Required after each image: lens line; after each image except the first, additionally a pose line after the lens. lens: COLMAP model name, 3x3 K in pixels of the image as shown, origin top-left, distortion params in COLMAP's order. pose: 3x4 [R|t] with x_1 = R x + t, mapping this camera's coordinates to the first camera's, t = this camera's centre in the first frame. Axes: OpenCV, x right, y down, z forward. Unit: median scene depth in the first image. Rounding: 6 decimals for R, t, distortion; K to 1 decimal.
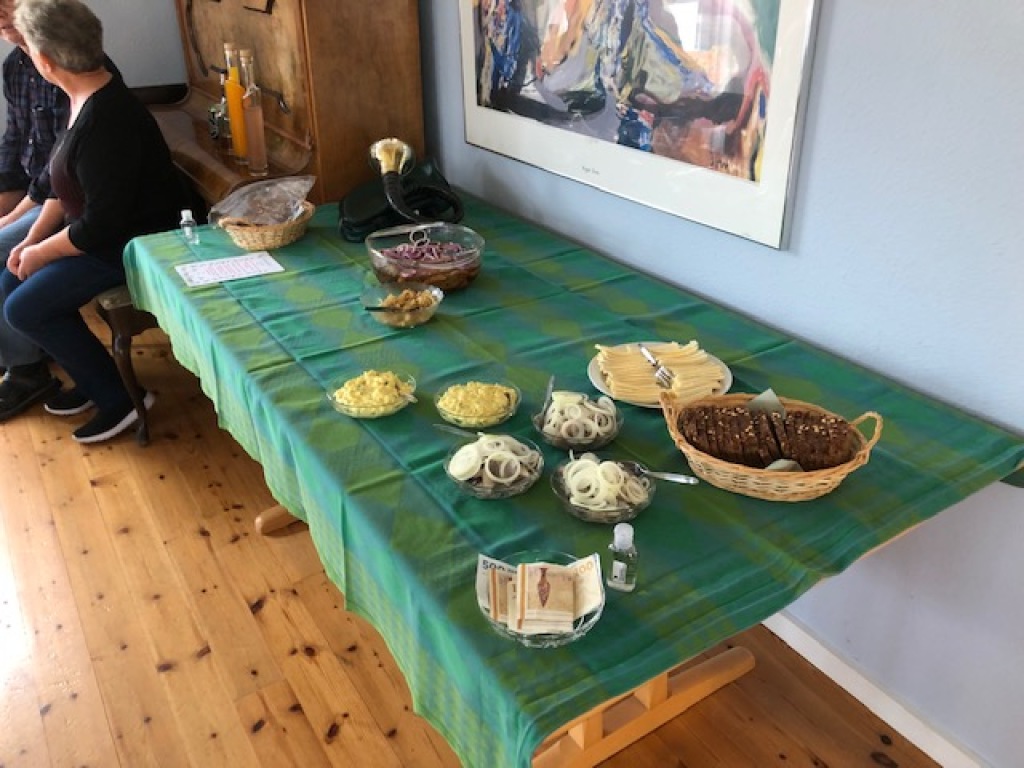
lens RADIAL K [[834.1, 0, 512.0], [0, 834.1, 384.0], [0, 0, 1]] dist [-0.009040, -0.006514]
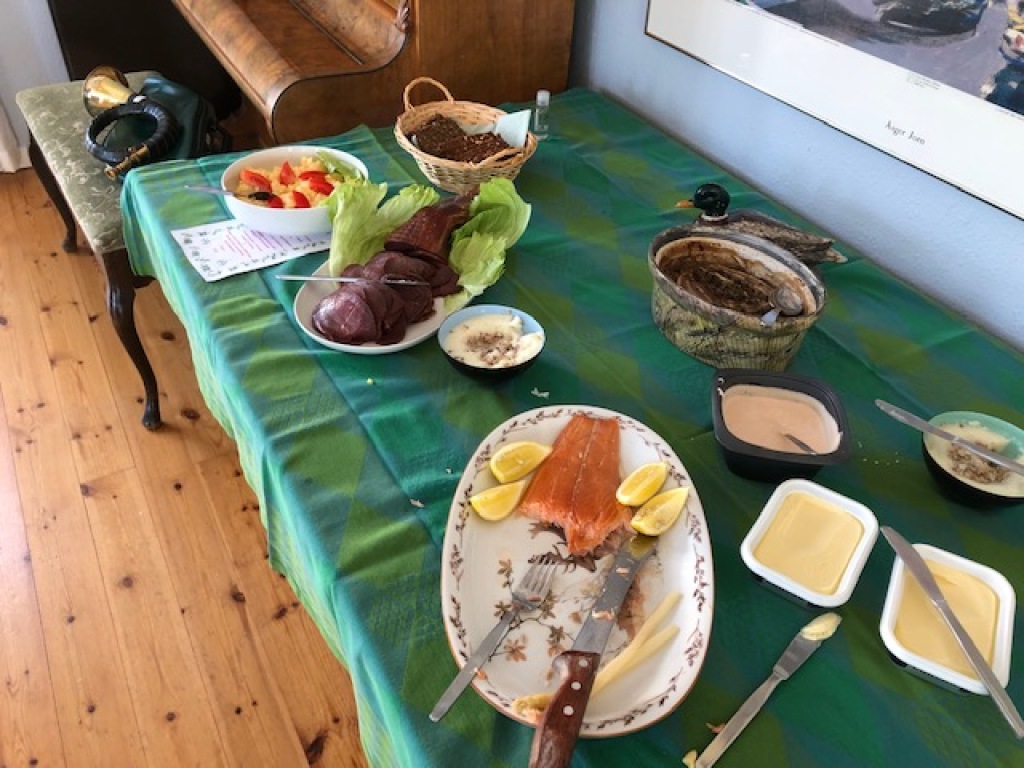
lens RADIAL K [[834.1, 0, 512.0], [0, 834.1, 384.0], [0, 0, 1]] dist [-0.009040, -0.006514]
pose [[0.996839, 0.078552, -0.011857, -0.159143], [-0.074653, 0.977288, 0.198333, -0.179364], [0.027167, -0.196821, 0.980063, 0.387882]]
